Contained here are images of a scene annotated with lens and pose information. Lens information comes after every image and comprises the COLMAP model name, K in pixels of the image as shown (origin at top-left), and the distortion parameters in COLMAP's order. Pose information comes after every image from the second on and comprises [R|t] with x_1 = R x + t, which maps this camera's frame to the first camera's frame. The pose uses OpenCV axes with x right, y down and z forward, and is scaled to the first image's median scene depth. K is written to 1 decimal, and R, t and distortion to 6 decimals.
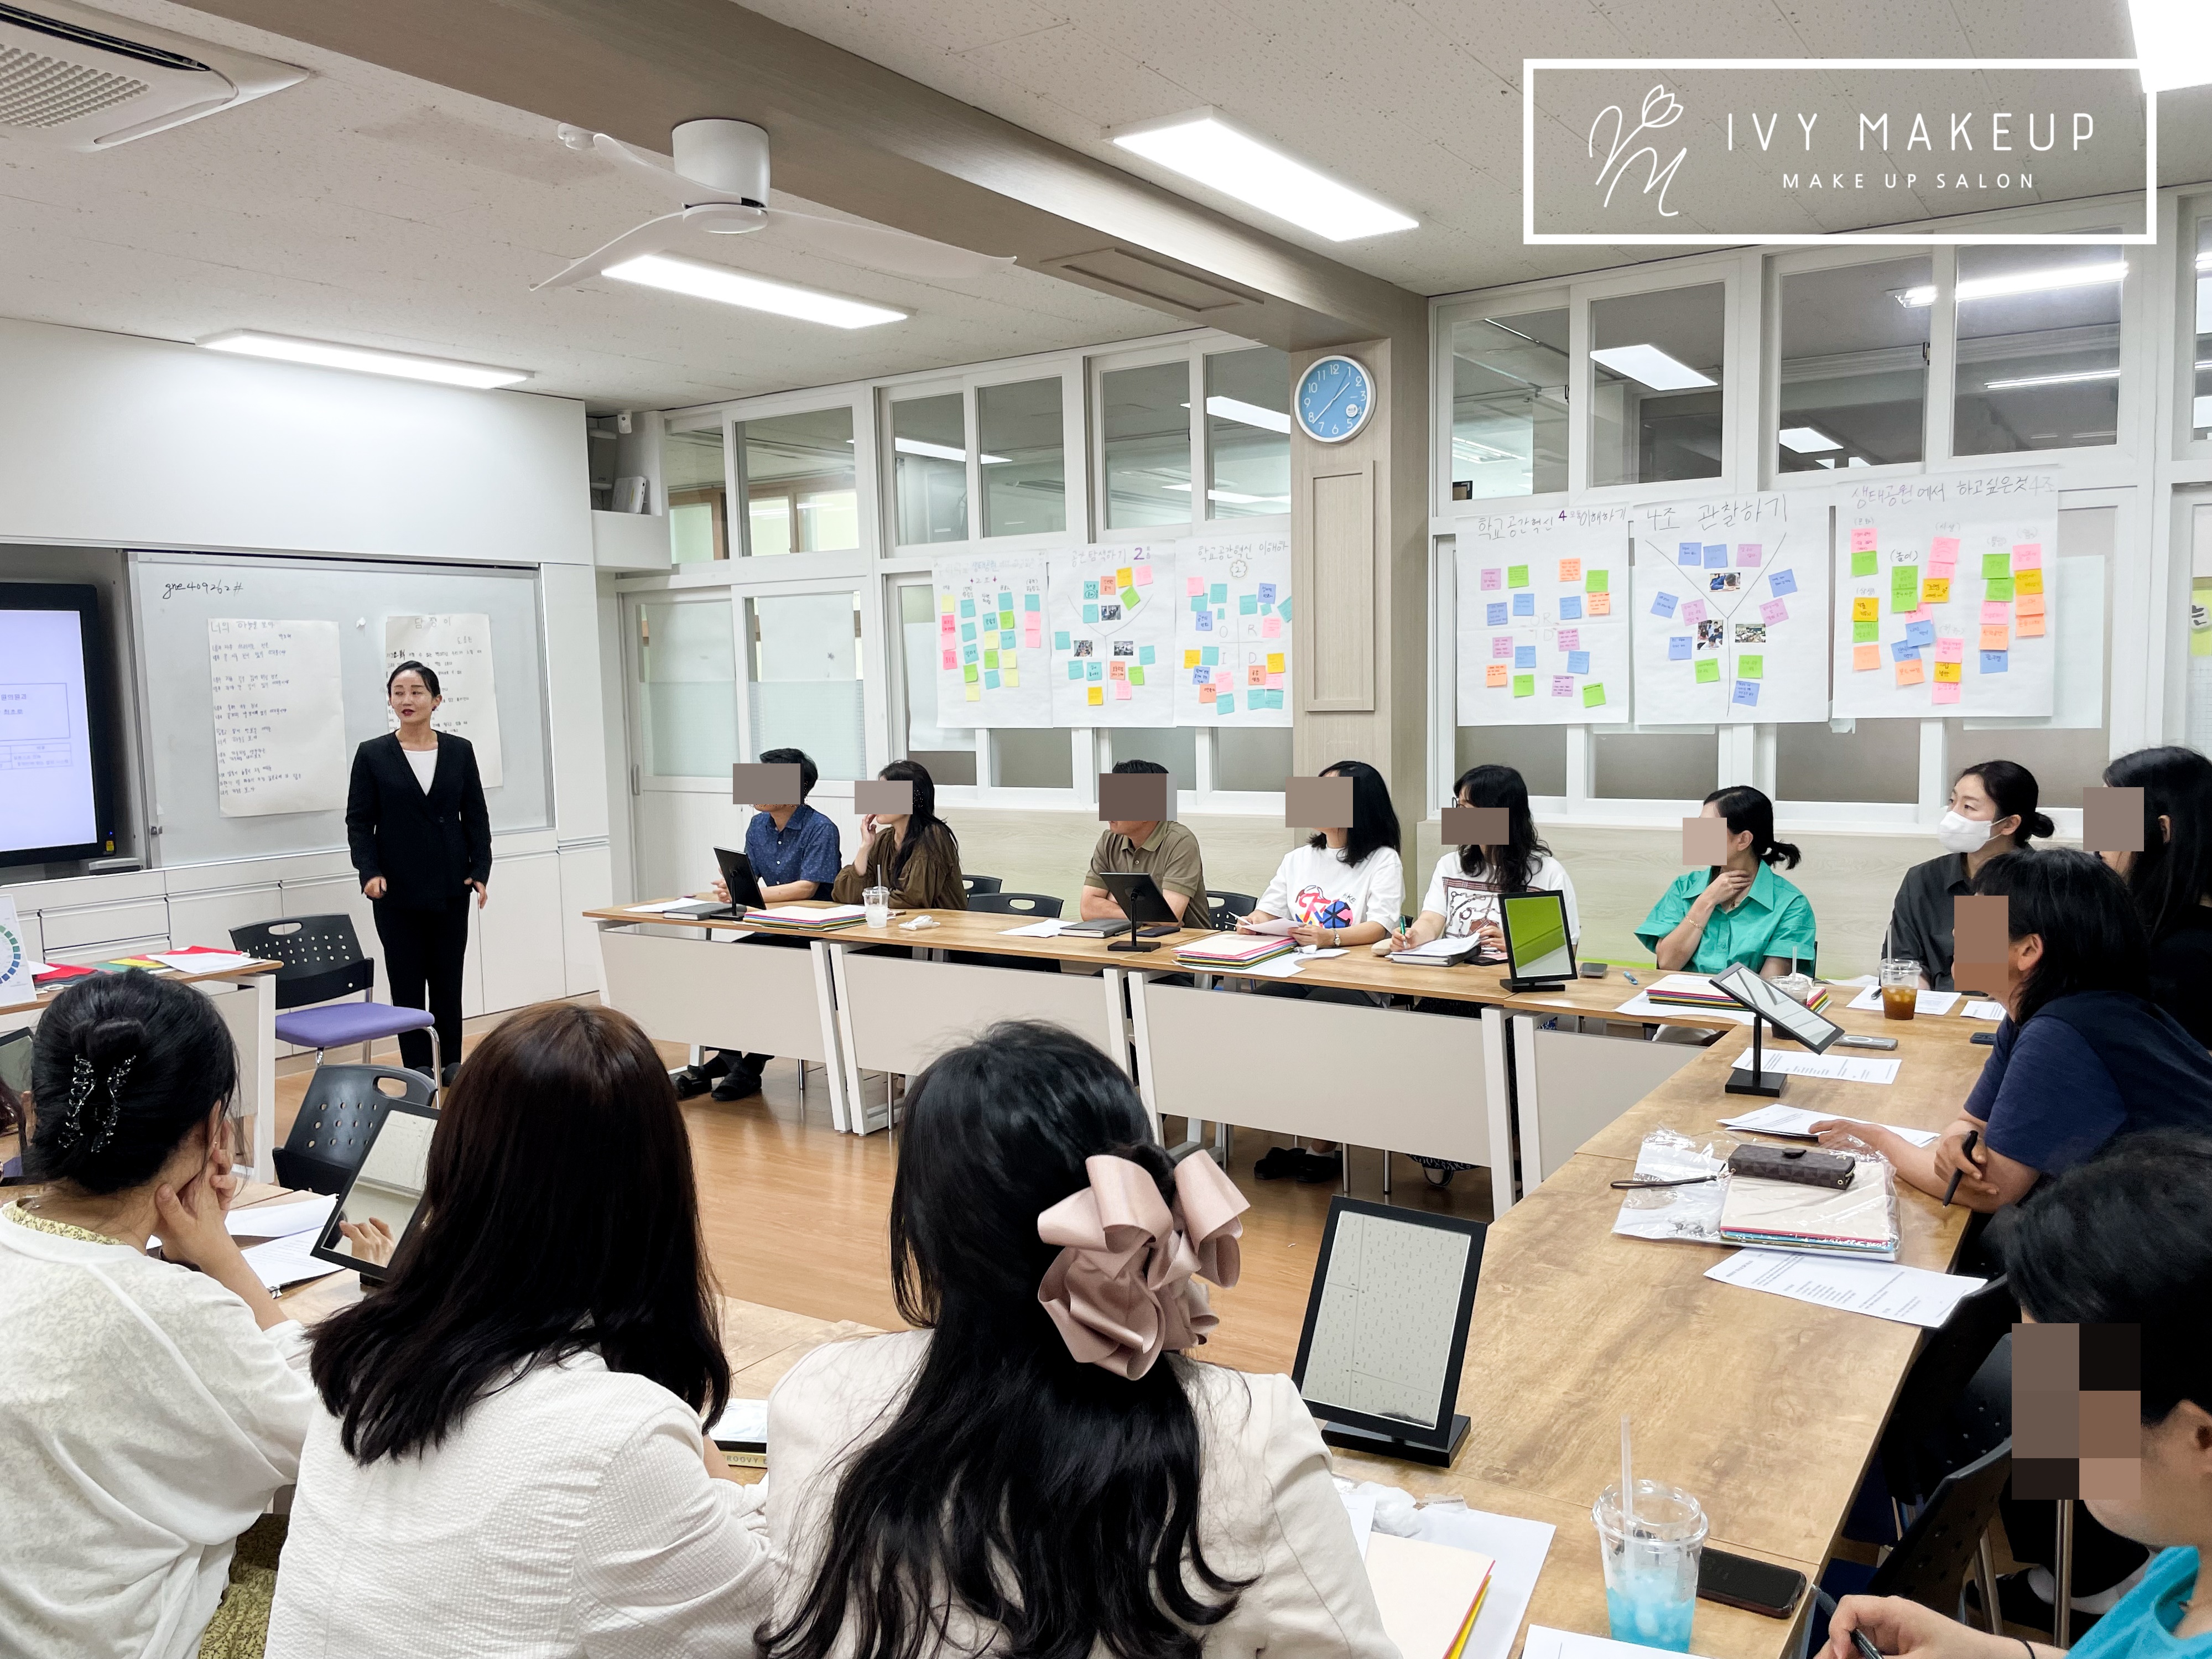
lens RADIAL K [[1685.6, 0, 1129.2], [0, 1685.6, 835.3], [0, 0, 1]] dist [0.042303, -0.057470]
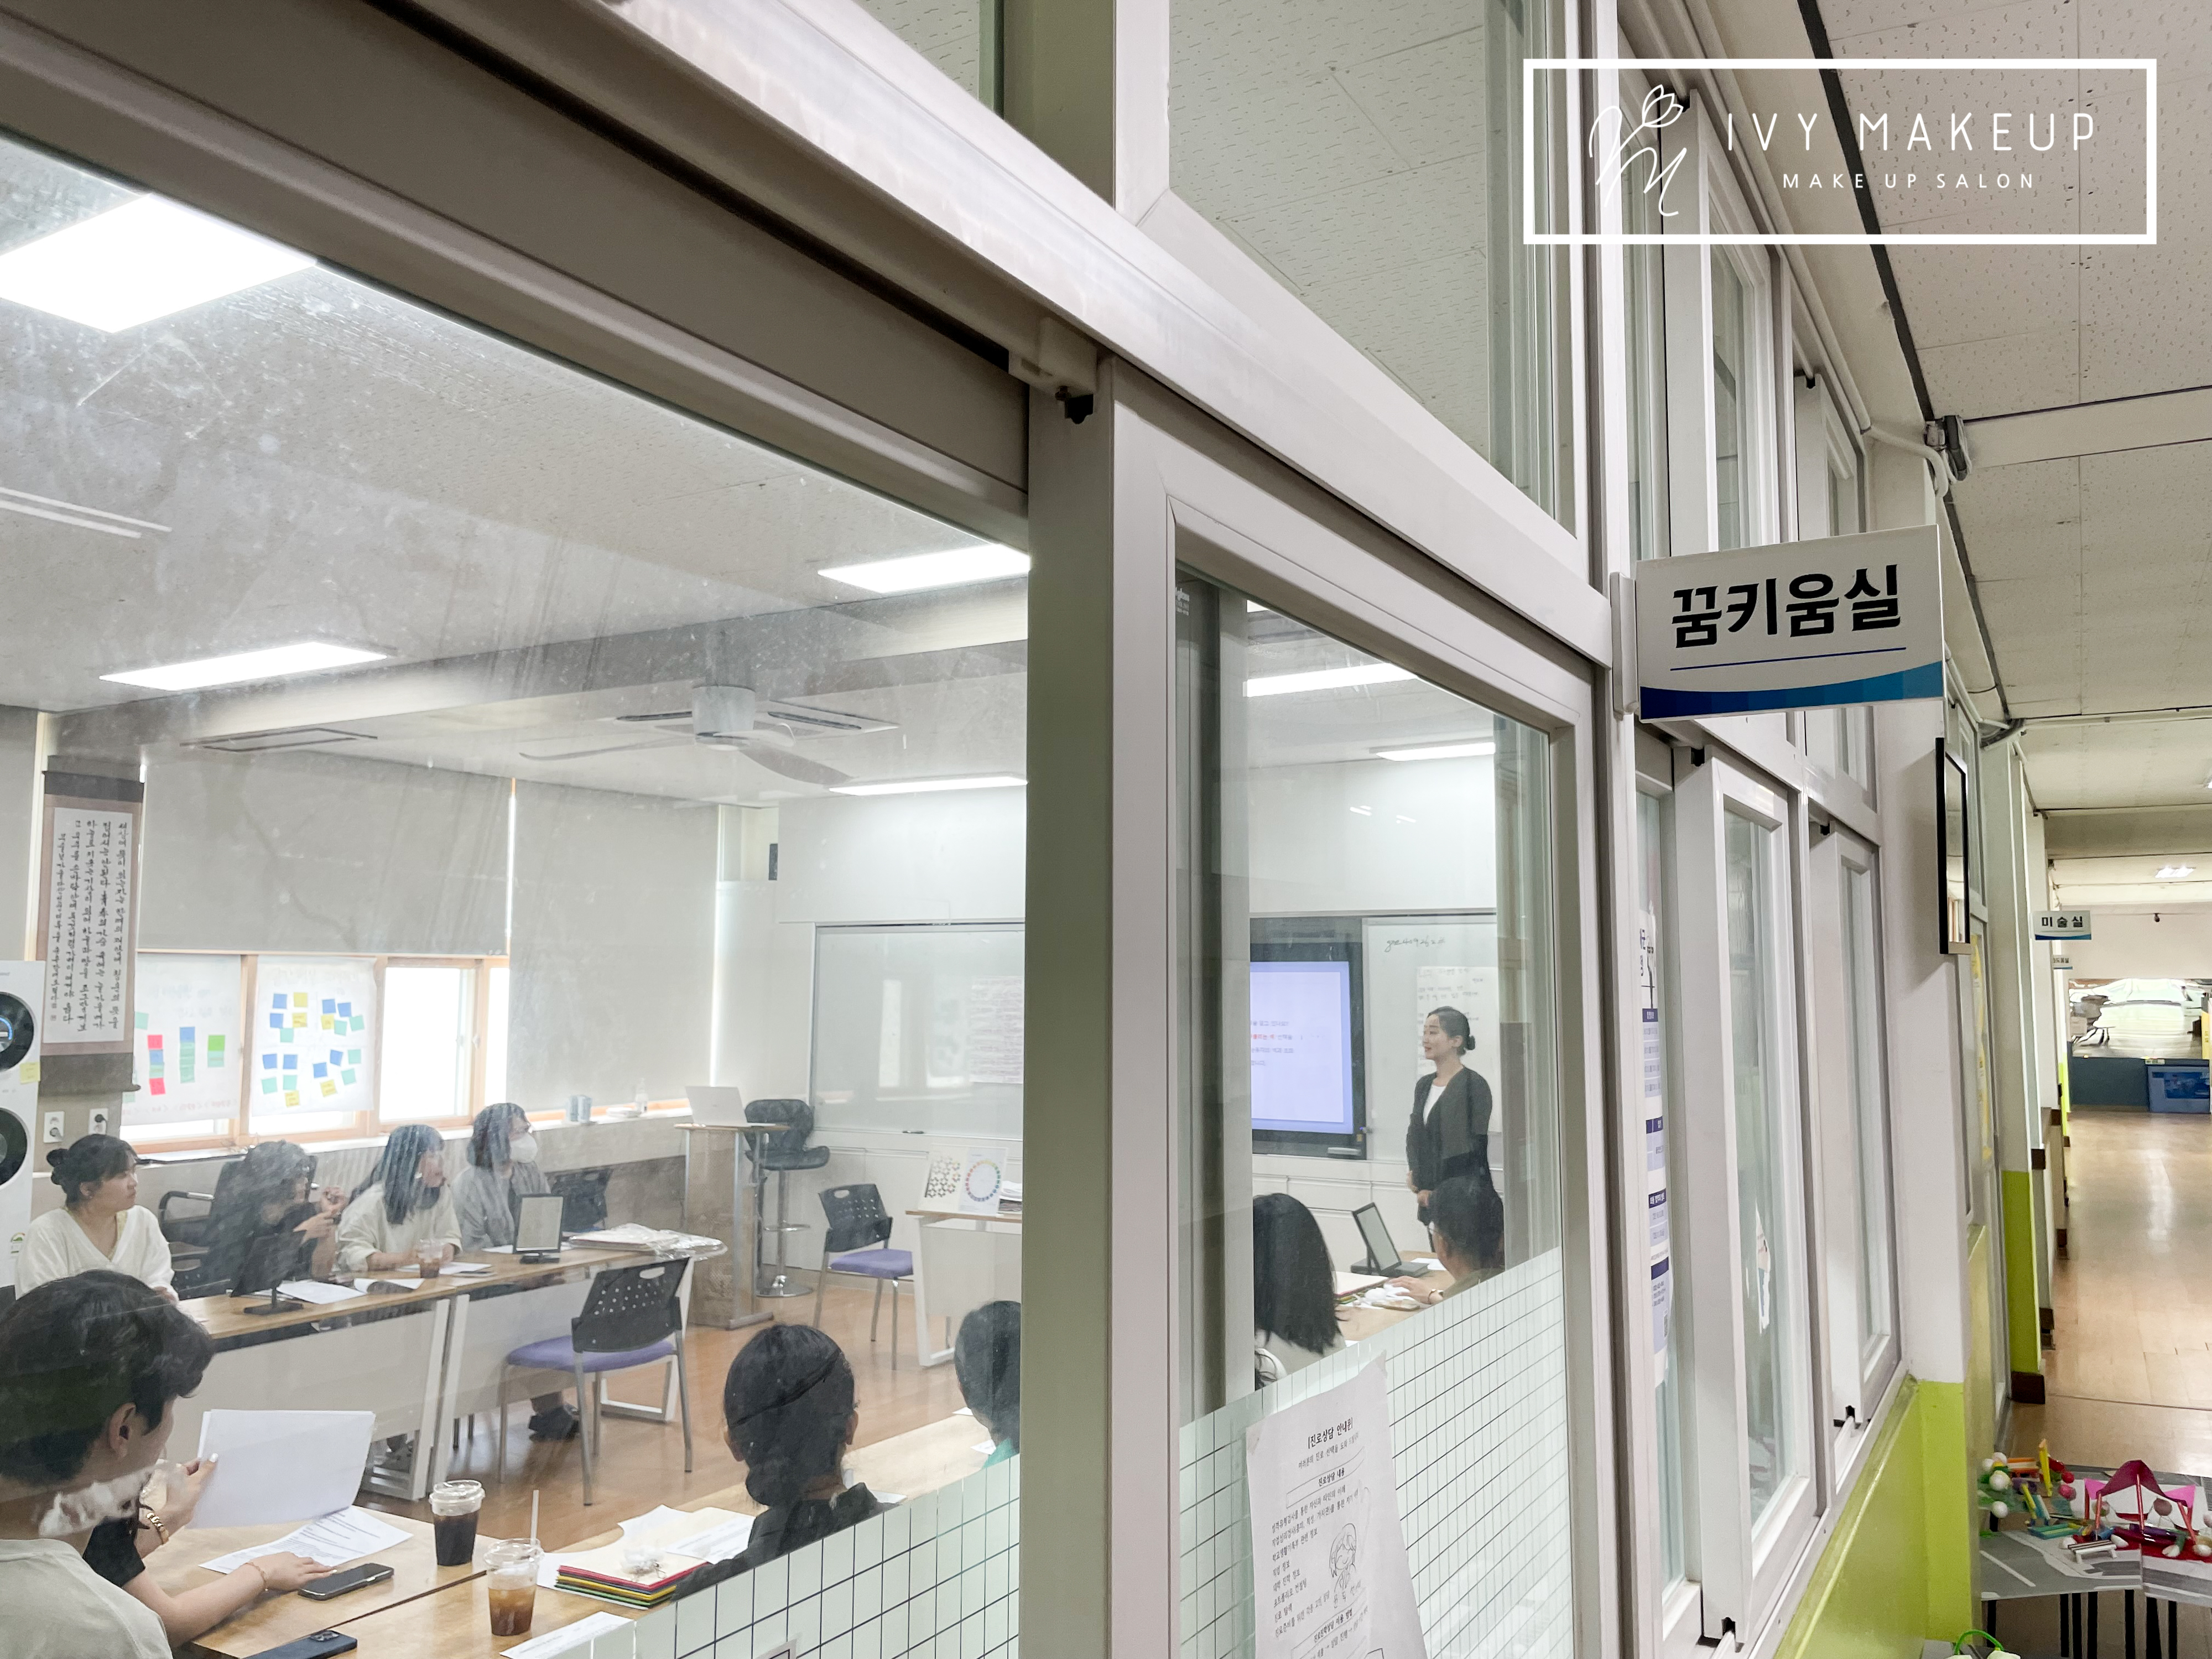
lens RADIAL K [[1685.6, 0, 1103.1], [0, 1685.6, 808.0], [0, 0, 1]] dist [0.042303, -0.057470]
pose [[0.051937, -0.081582, -0.995312, 0.689386], [-0.096853, 0.991548, -0.086327, -0.110780], [0.993943, 0.100883, 0.043596, 0.683346]]
